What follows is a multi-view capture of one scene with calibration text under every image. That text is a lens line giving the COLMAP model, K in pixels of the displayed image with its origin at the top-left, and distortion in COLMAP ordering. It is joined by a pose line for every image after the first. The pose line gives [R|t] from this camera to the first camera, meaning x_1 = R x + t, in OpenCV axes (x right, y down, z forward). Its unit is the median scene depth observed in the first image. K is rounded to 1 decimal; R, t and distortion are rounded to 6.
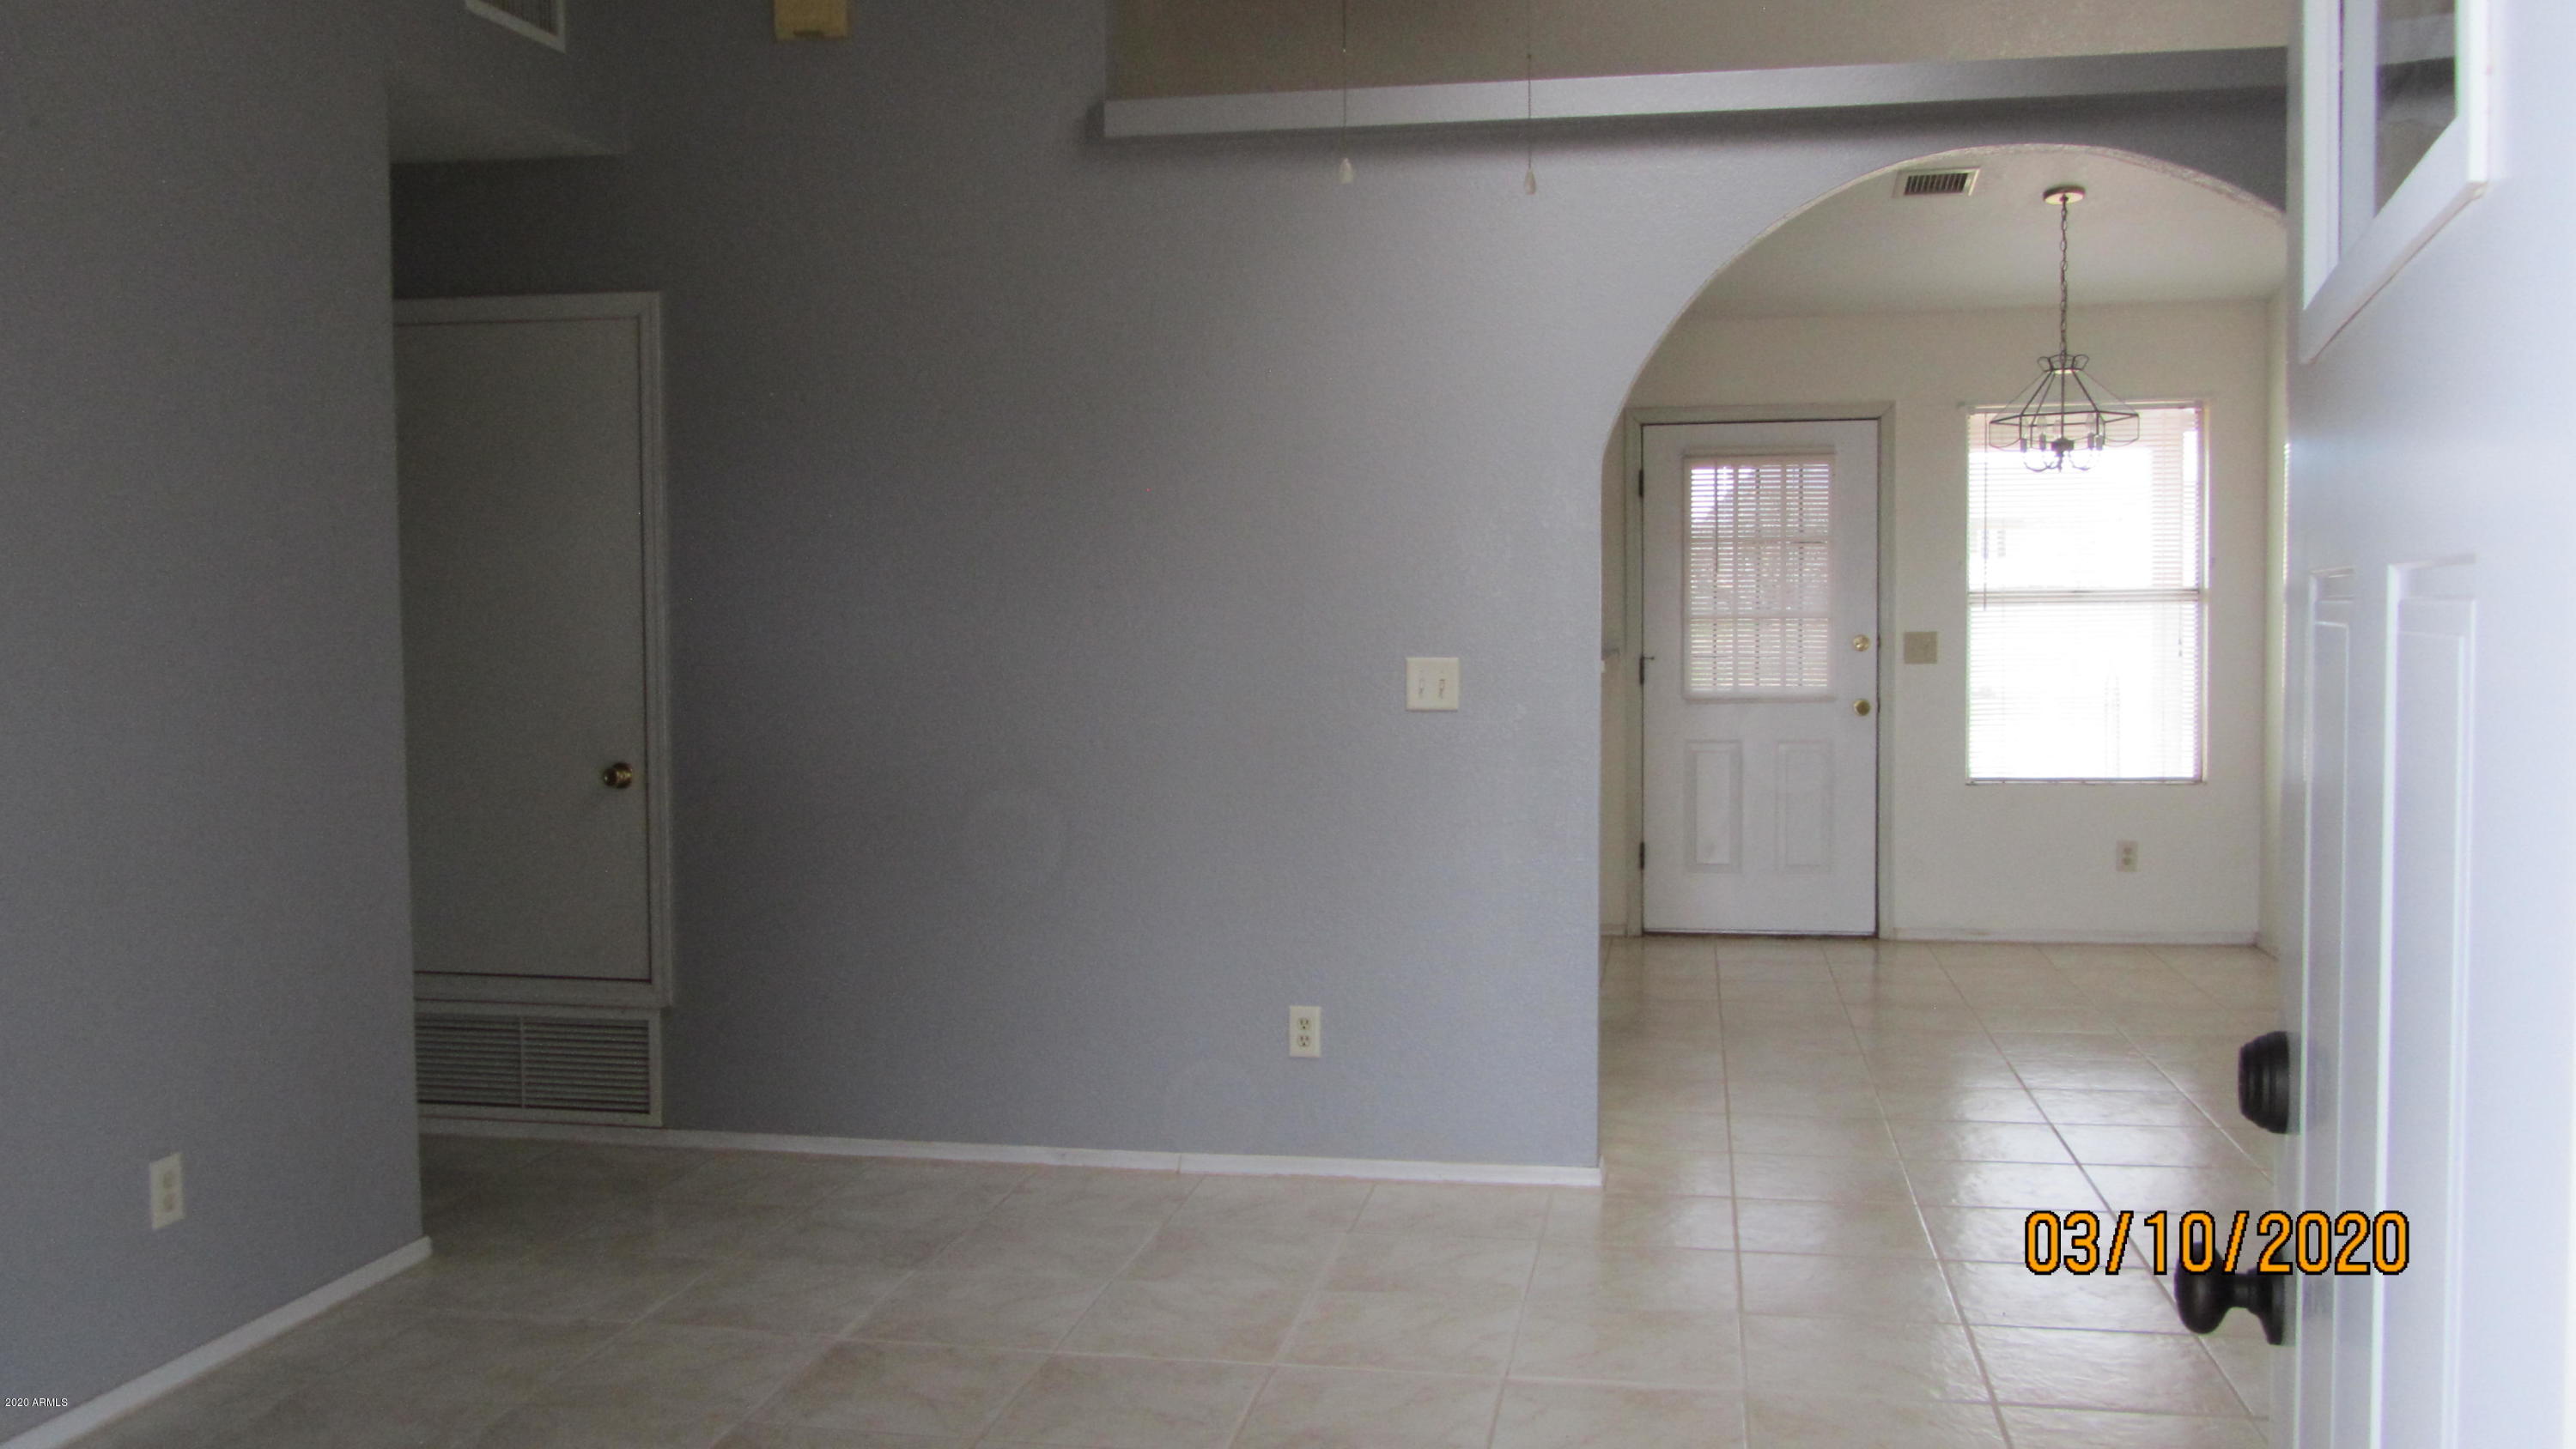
lens RADIAL K [[2262.1, 0, 1288.0], [0, 2262.1, 724.5], [0, 0, 1]] dist [0.007436, 0.004552]
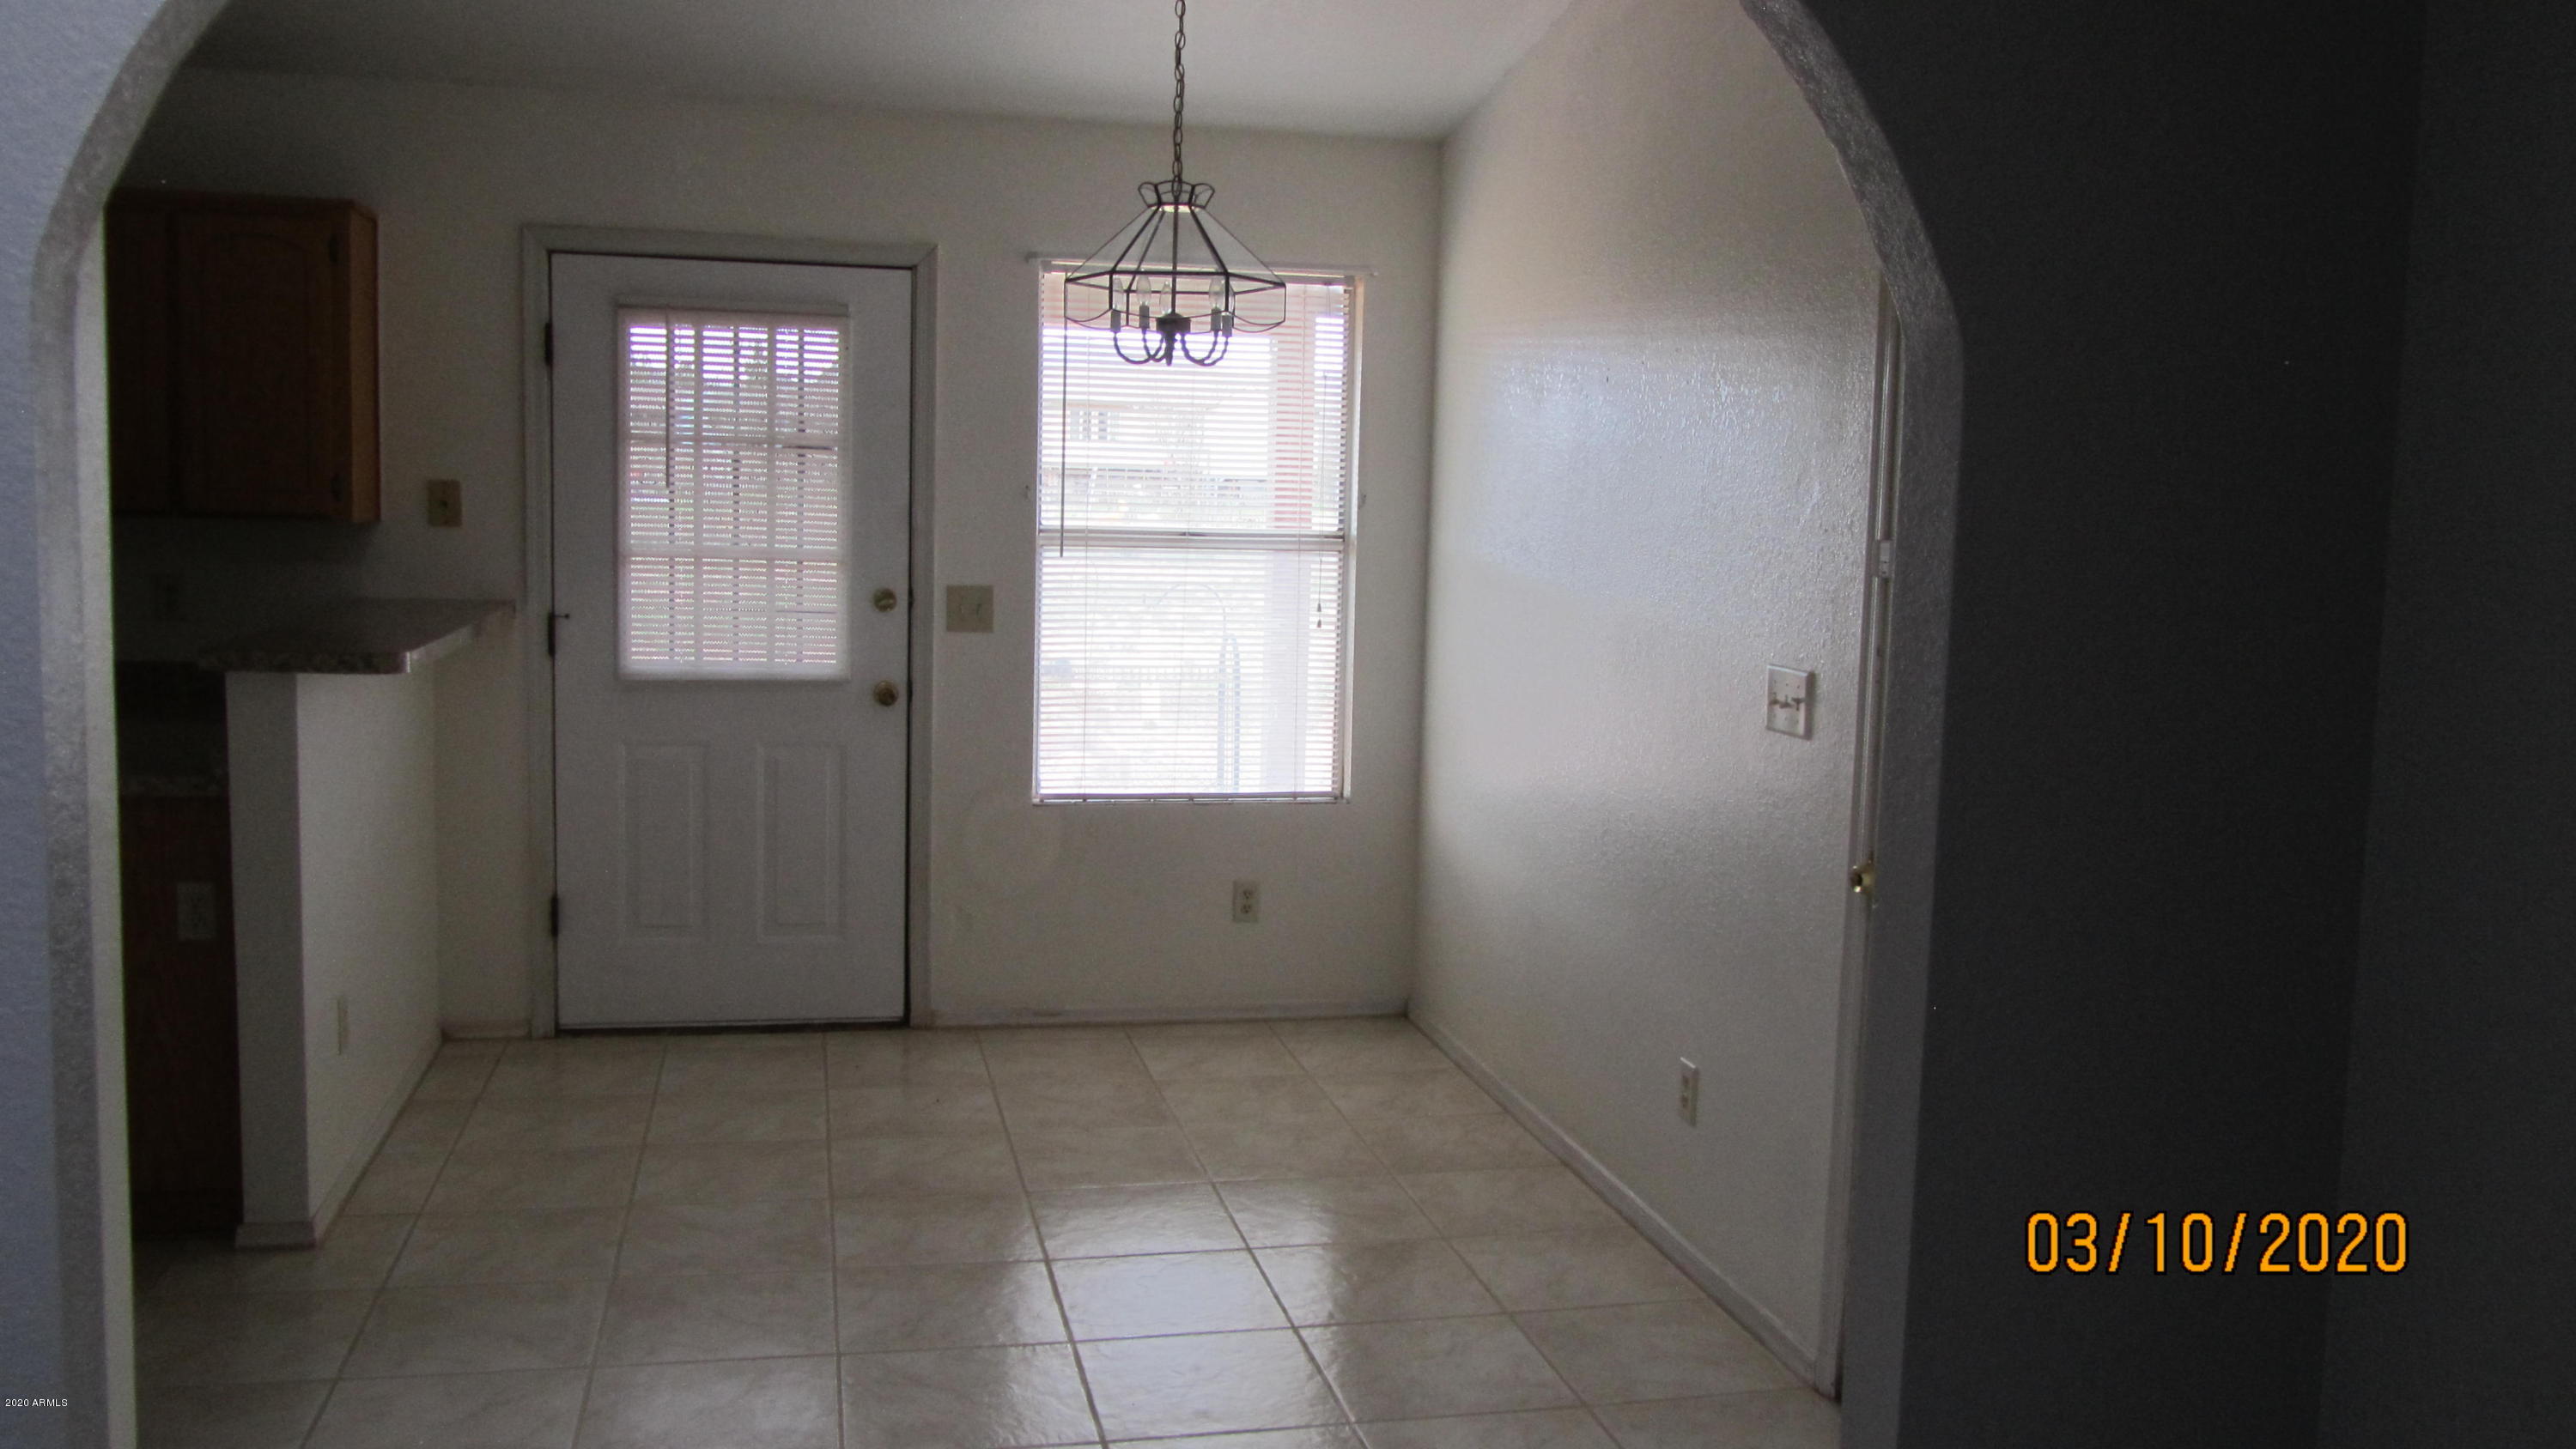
lens RADIAL K [[2262.1, 0, 1288.0], [0, 2262.1, 724.5], [0, 0, 1]] dist [0.007436, 0.004552]
pose [[0.925062, -0.004907, 0.379785, 0.107694], [-0.017964, 0.998232, 0.056653, -0.039720], [-0.379391, -0.059230, 0.923339, 0.327461]]
